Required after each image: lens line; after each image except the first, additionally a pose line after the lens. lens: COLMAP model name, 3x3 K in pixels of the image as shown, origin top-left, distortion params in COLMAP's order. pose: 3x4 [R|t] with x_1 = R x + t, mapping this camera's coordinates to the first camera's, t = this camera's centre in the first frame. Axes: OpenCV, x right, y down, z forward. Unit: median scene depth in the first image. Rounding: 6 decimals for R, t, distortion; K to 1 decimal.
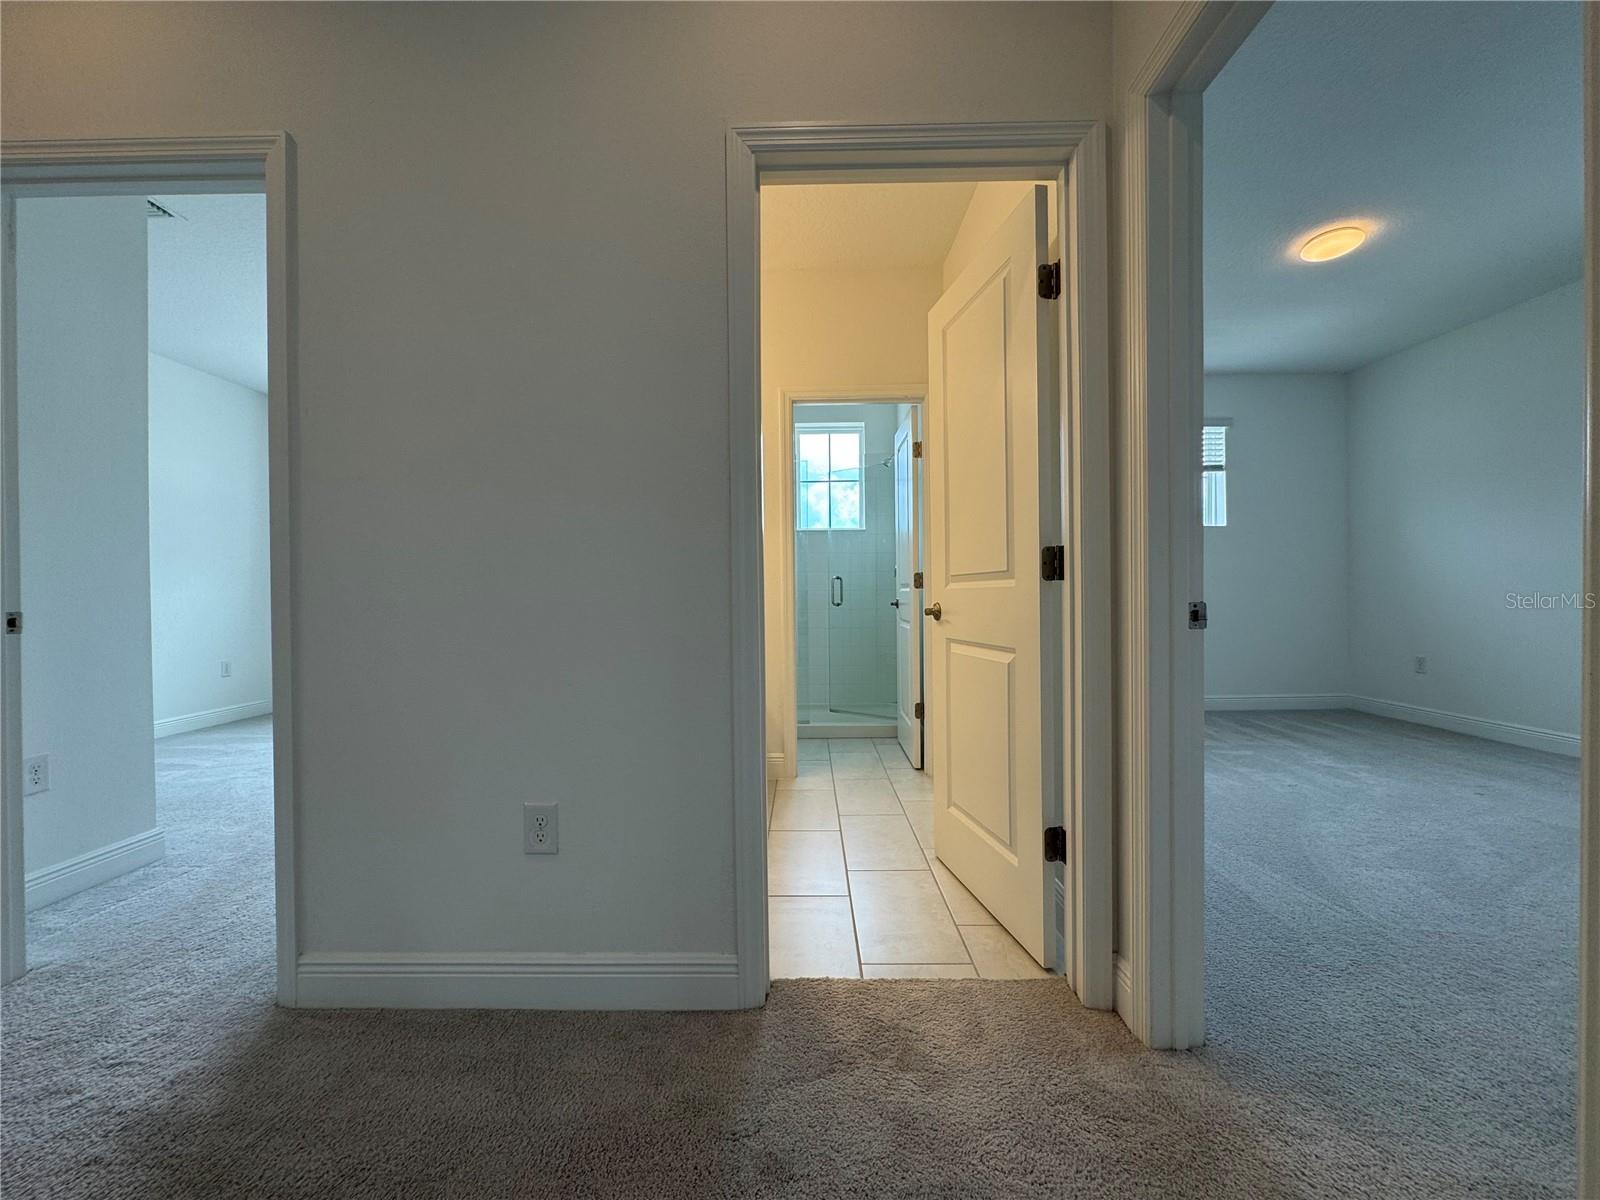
lens RADIAL K [[641.2, 0, 796.1], [0, 641.2, 598.8], [0, 0, 1]] dist [-0.002329, 0.000053]
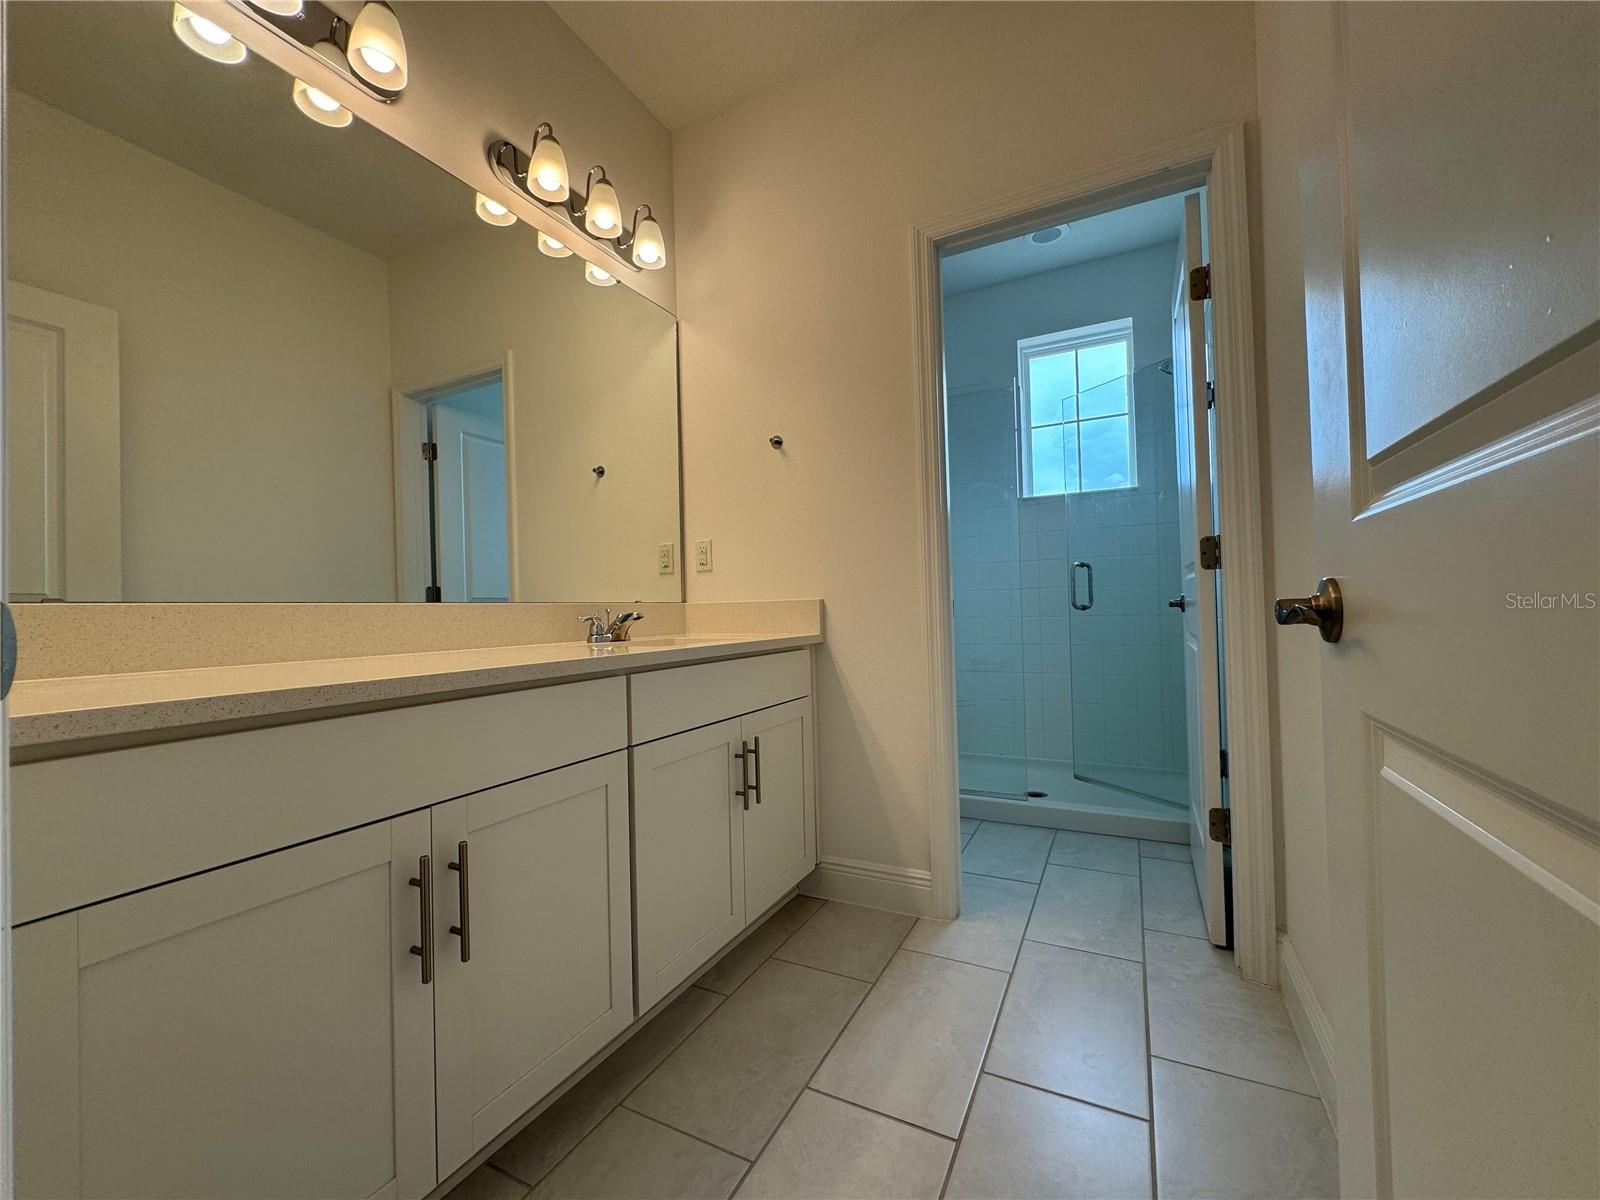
lens RADIAL K [[641.2, 0, 802.7], [0, 641.2, 595.2], [0, 0, 1]] dist [-0.002329, 0.000053]
pose [[0.898186, -0.019521, -0.439181, 0.117132], [0.011238, 0.999707, -0.021452, 0.009212], [0.439471, 0.014332, 0.898142, 0.401650]]
